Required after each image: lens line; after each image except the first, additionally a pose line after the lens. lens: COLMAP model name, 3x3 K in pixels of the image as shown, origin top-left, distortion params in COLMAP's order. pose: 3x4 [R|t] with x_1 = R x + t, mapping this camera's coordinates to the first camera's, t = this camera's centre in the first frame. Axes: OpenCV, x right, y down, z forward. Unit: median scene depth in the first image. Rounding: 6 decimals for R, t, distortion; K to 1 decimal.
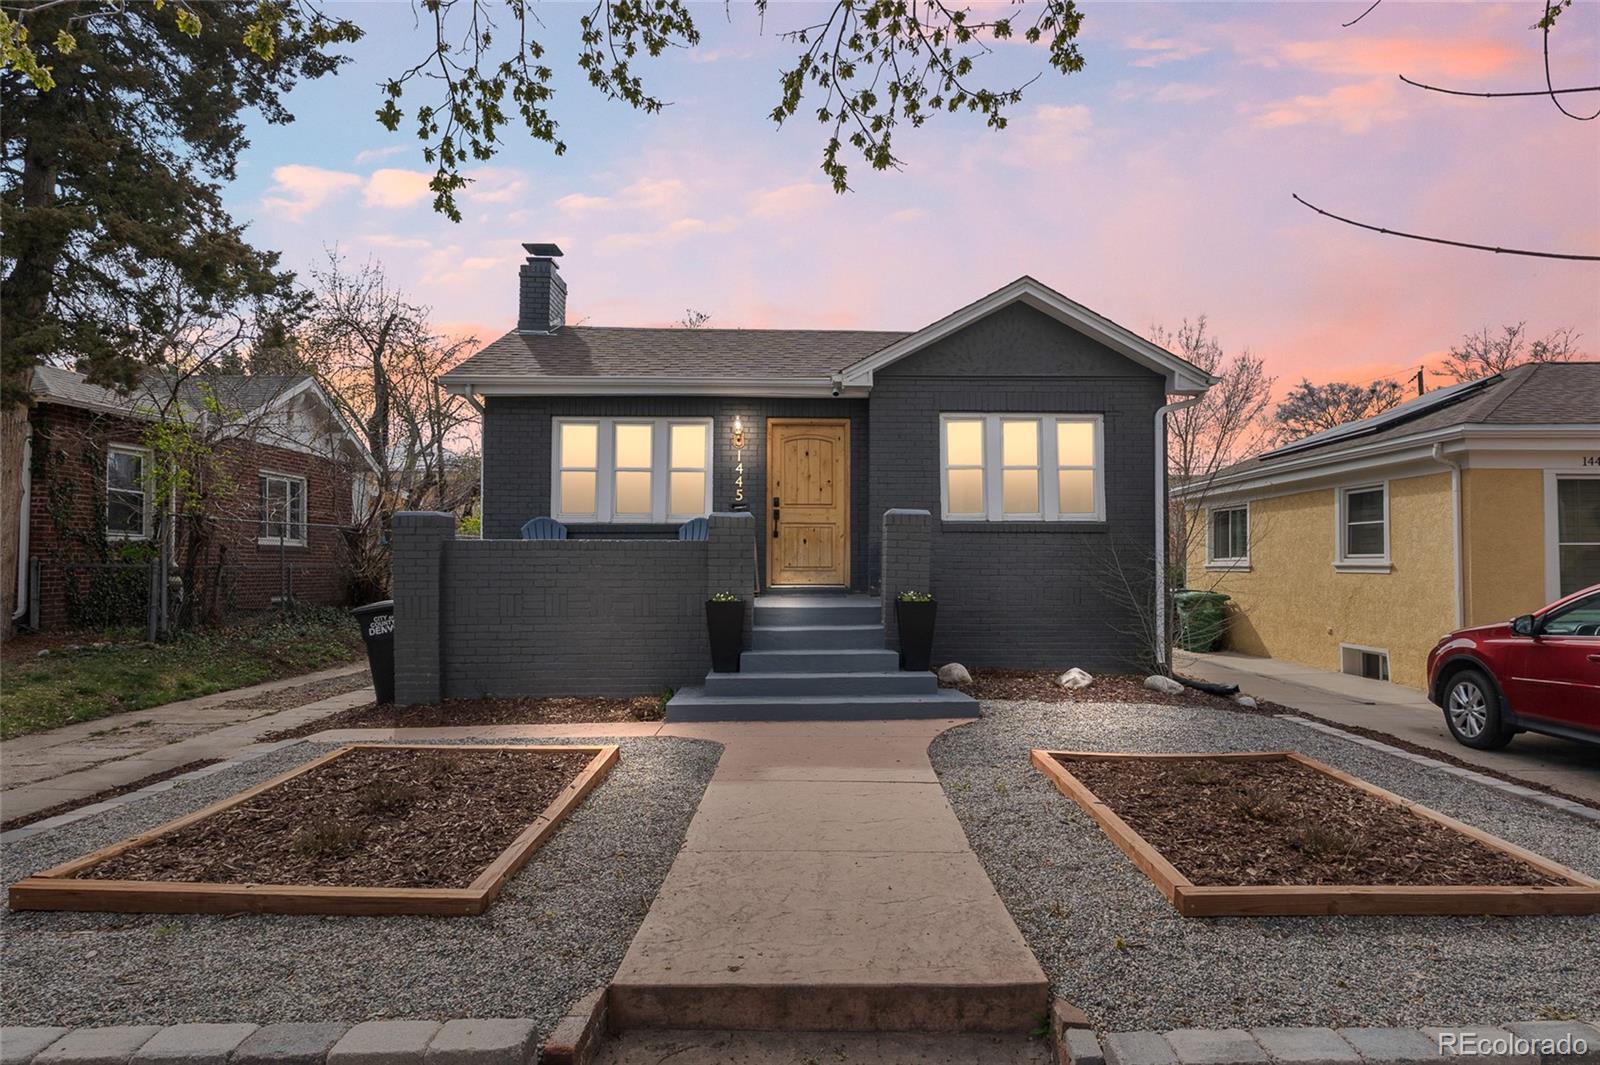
lens RADIAL K [[905.2, 0, 802.8], [0, 905.2, 555.1], [0, 0, 1]] dist [-0.002785, -0.000213]
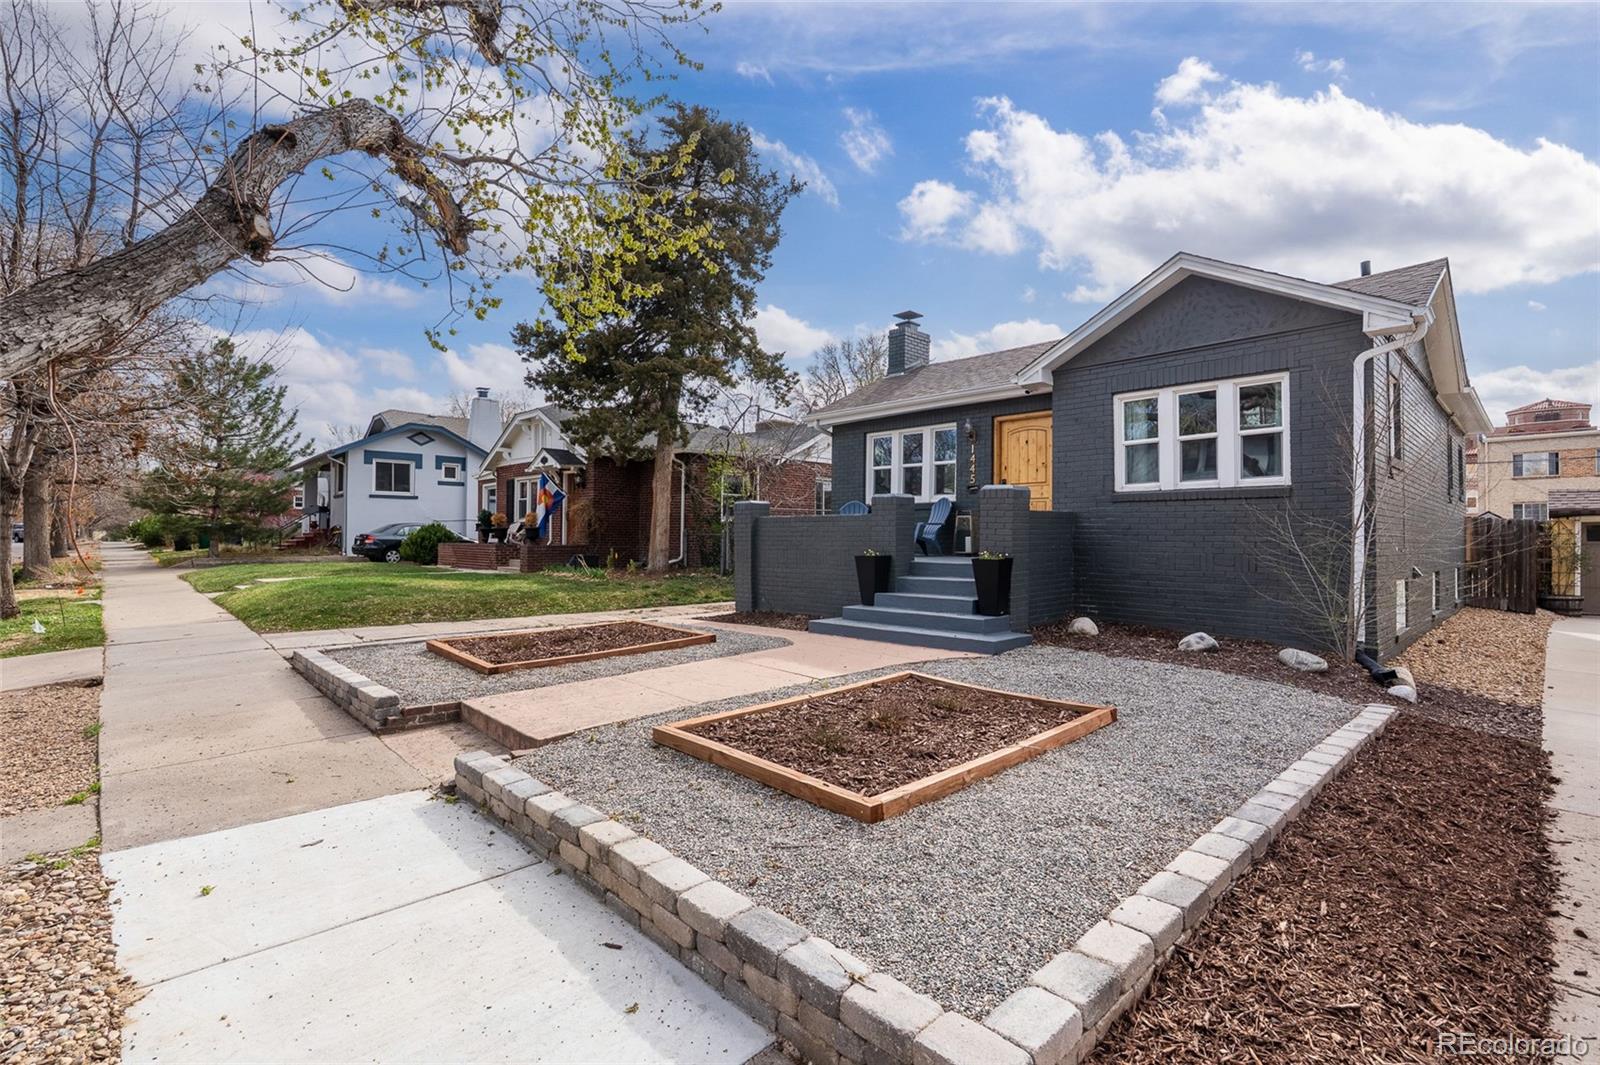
lens RADIAL K [[721.8, 0, 800.0], [0, 721.8, 532.5], [0, 0, 1]] dist [-0.000830, -0.000681]
pose [[0.673837, -0.003527, -0.738872, 0.547226], [0.003691, 0.999992, -0.001408, 0.011748], [0.738871, -0.001778, 0.673845, 0.117412]]
